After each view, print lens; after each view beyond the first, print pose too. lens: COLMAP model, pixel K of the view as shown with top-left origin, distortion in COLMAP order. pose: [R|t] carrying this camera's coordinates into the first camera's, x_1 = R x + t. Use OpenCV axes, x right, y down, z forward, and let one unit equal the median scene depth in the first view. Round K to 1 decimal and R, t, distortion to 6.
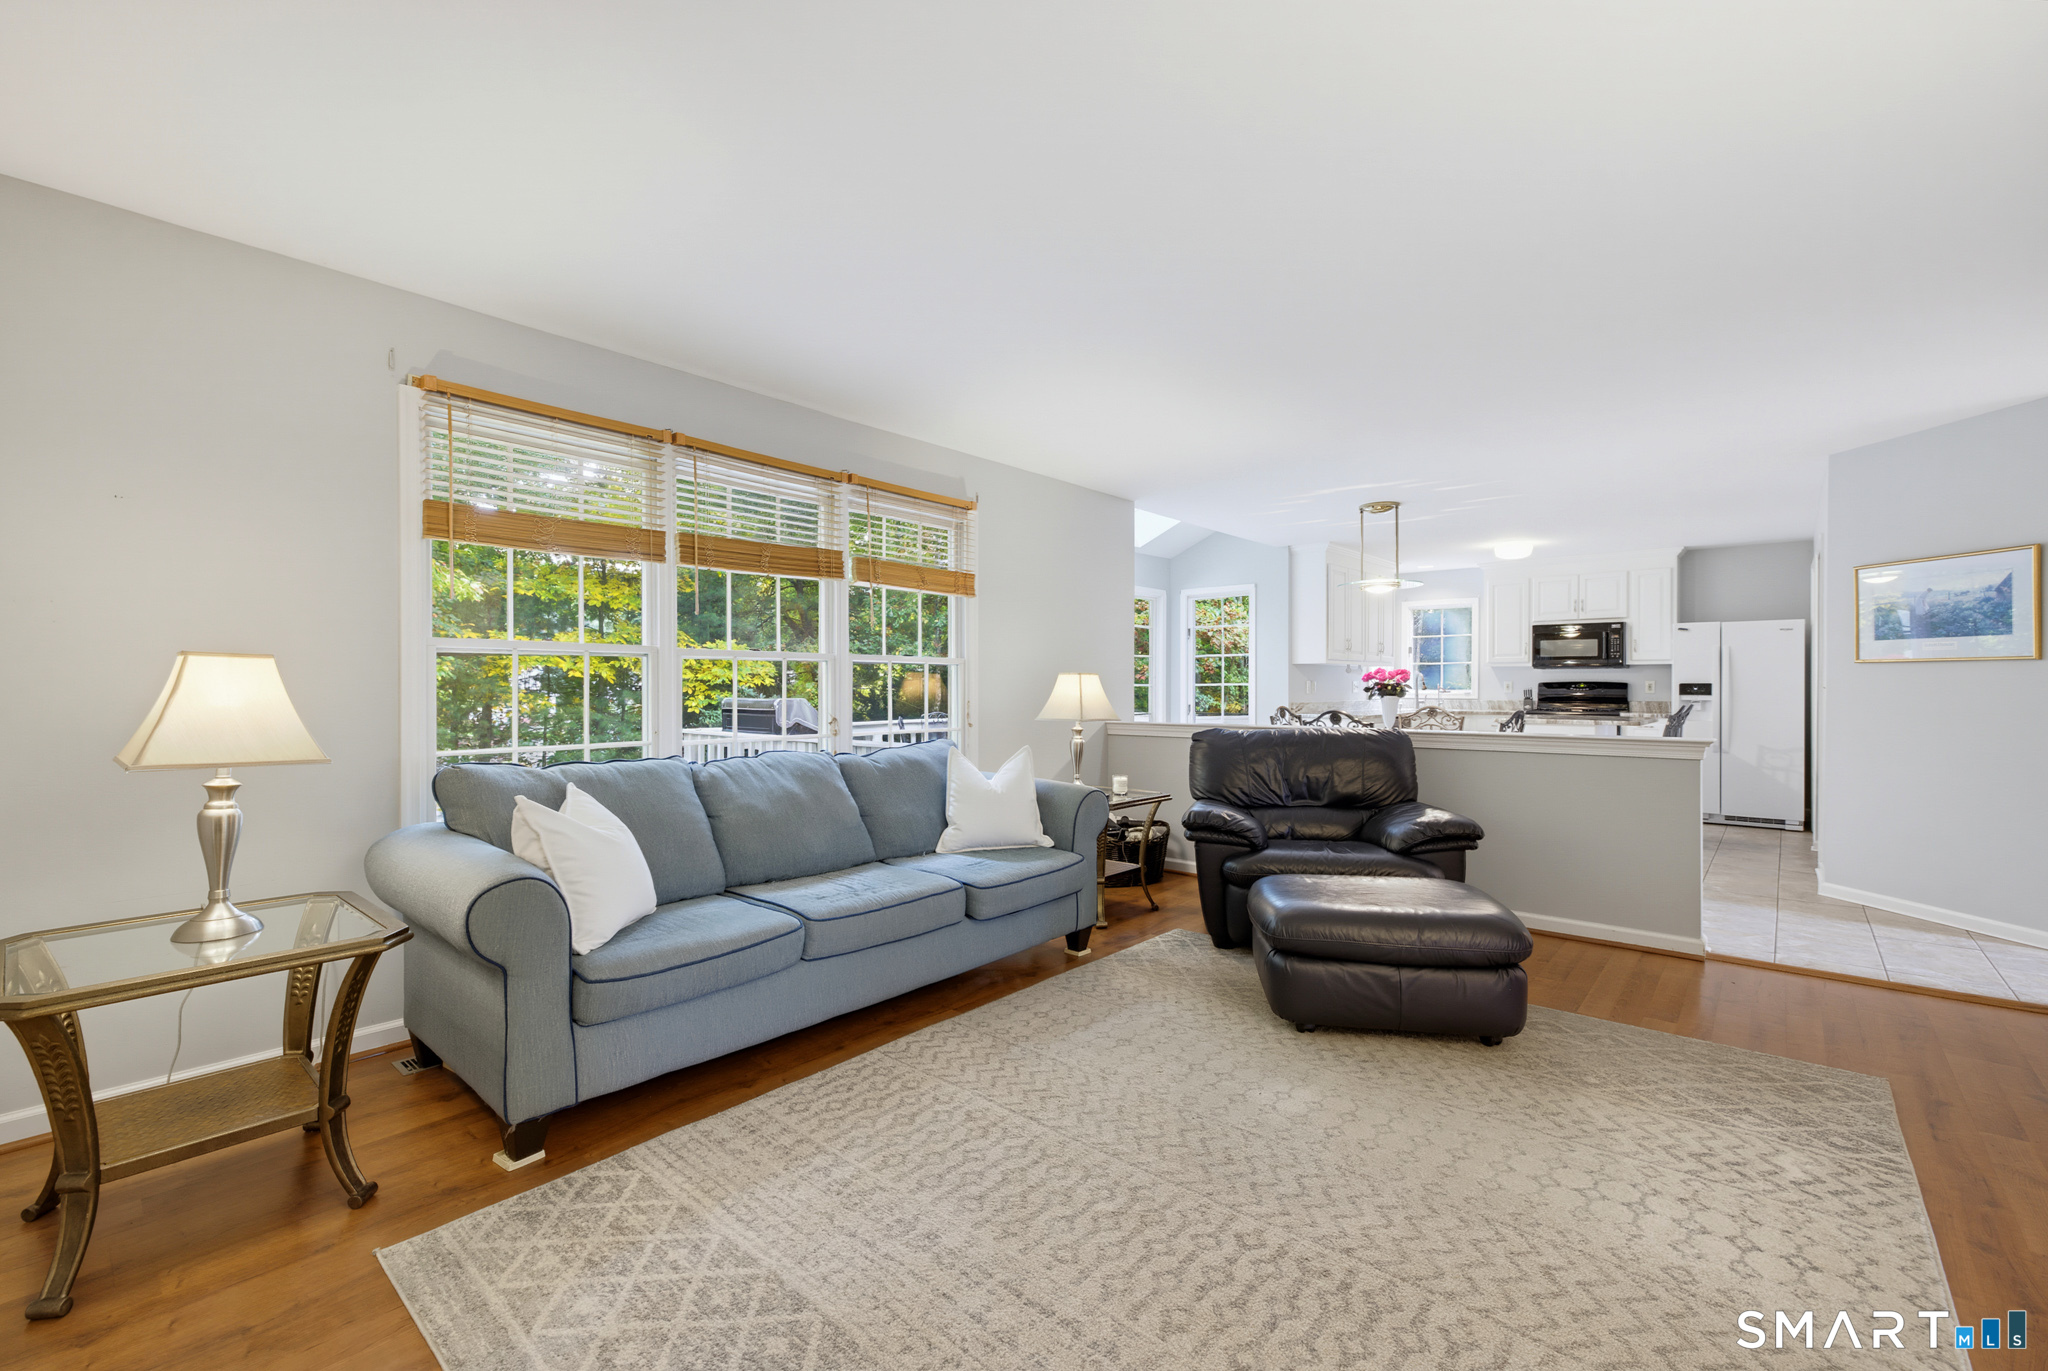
lens RADIAL K [[882.1, 0, 1031.6], [0, 882.1, 690.0], [0, 0, 1]] dist [0.004477, -0.000498]
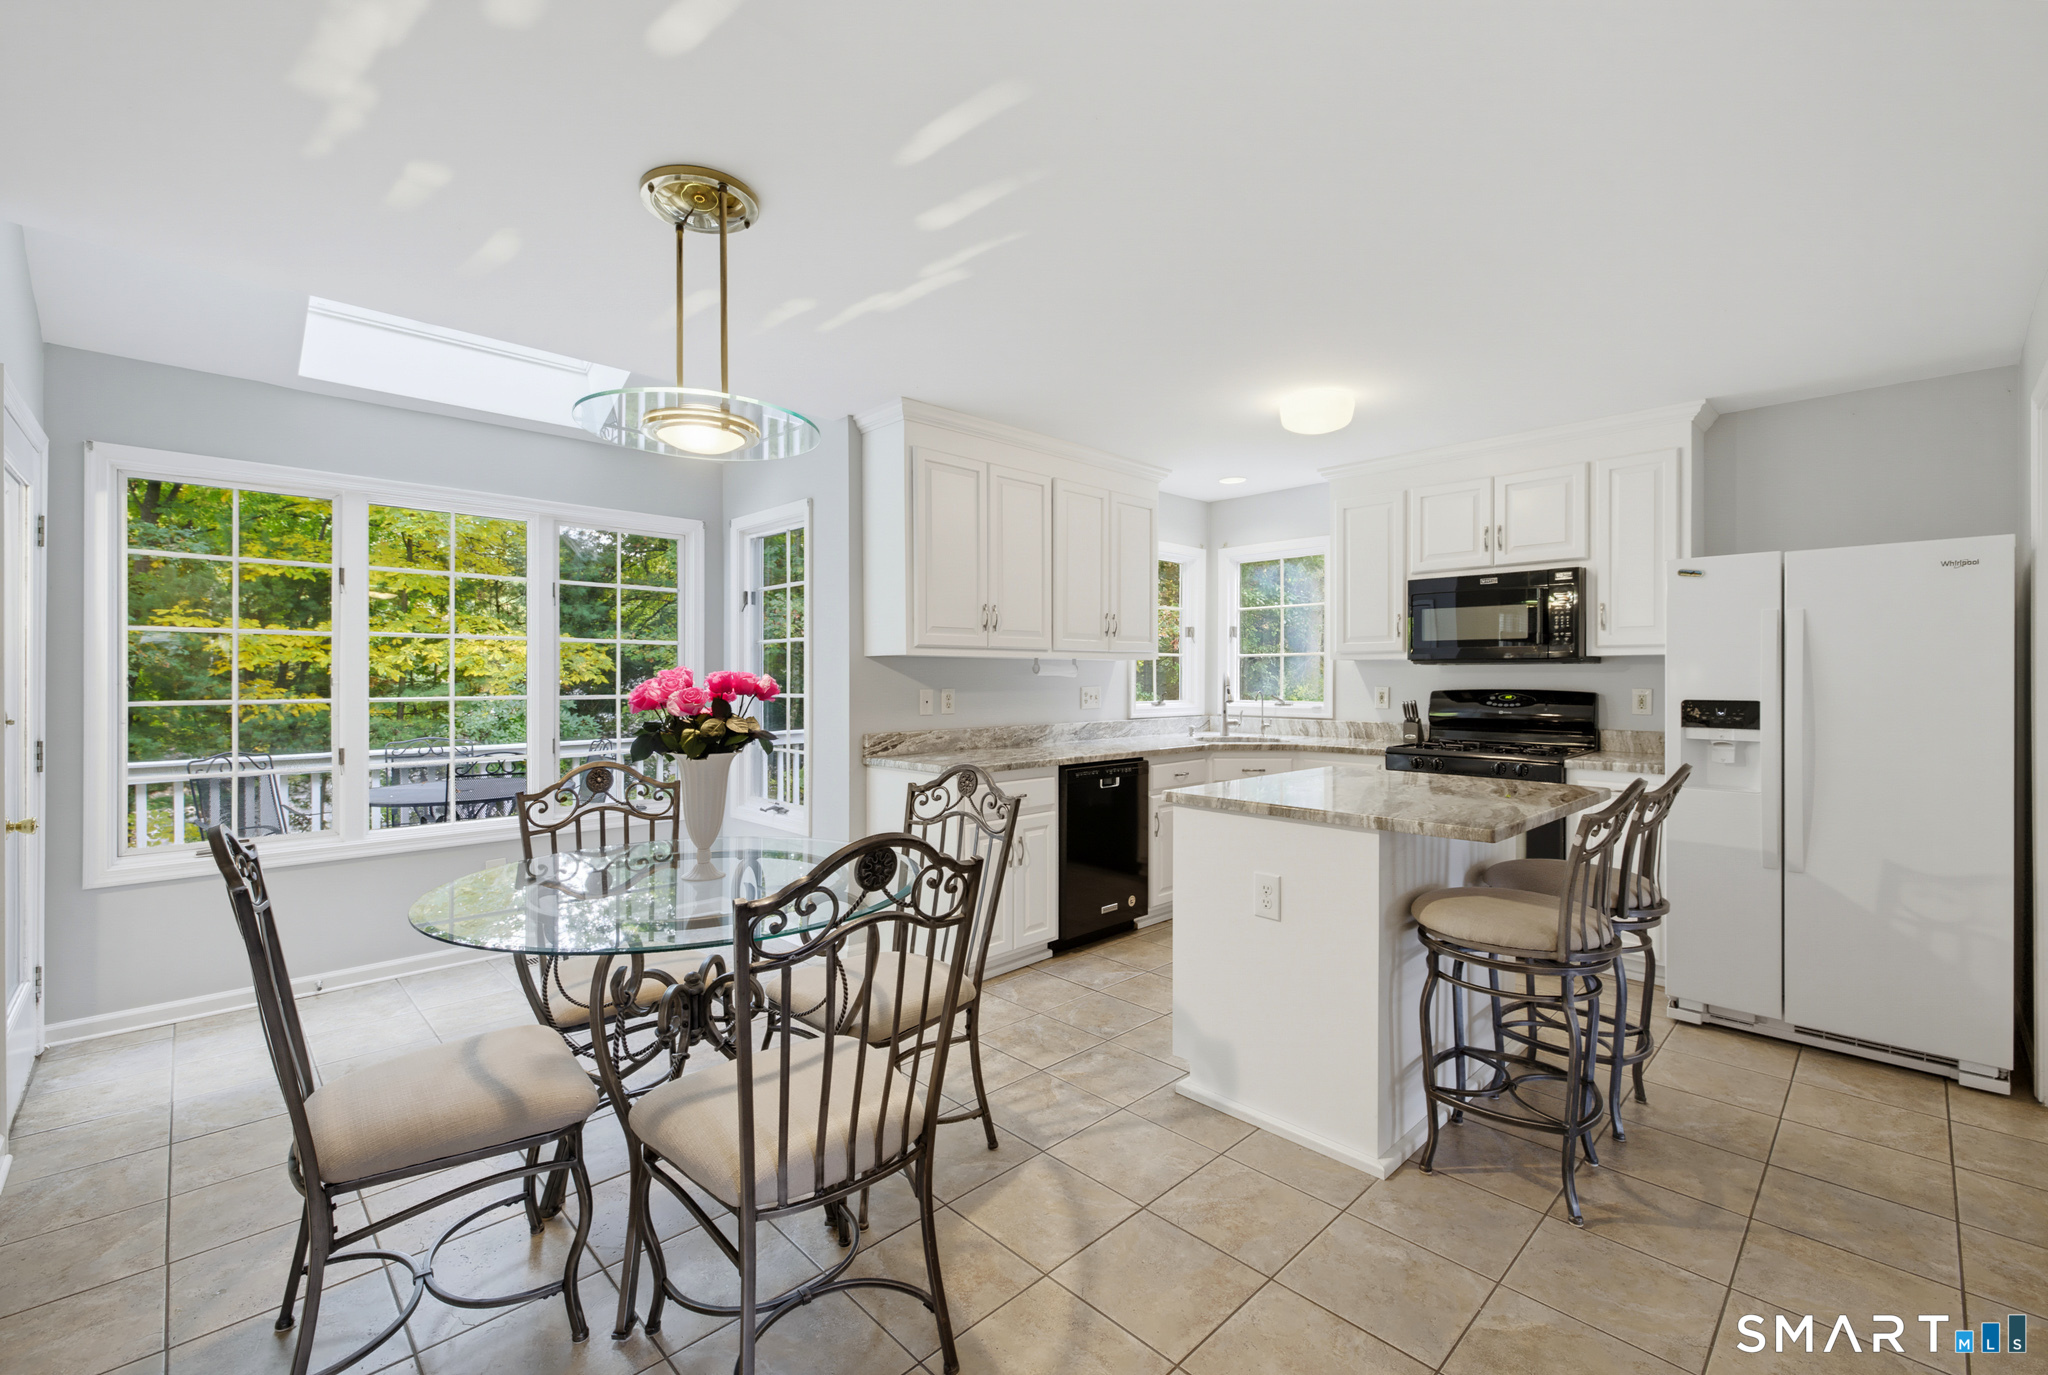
lens RADIAL K [[863.4, 0, 1024.9], [0, 863.4, 675.1], [0, 0, 1]] dist [-0.003679, -0.000581]
pose [[0.995164, 0.003090, -0.098176, 0.419705], [-0.003919, 0.999958, -0.008256, -0.013567], [0.098147, 0.008601, 0.995135, 0.509069]]
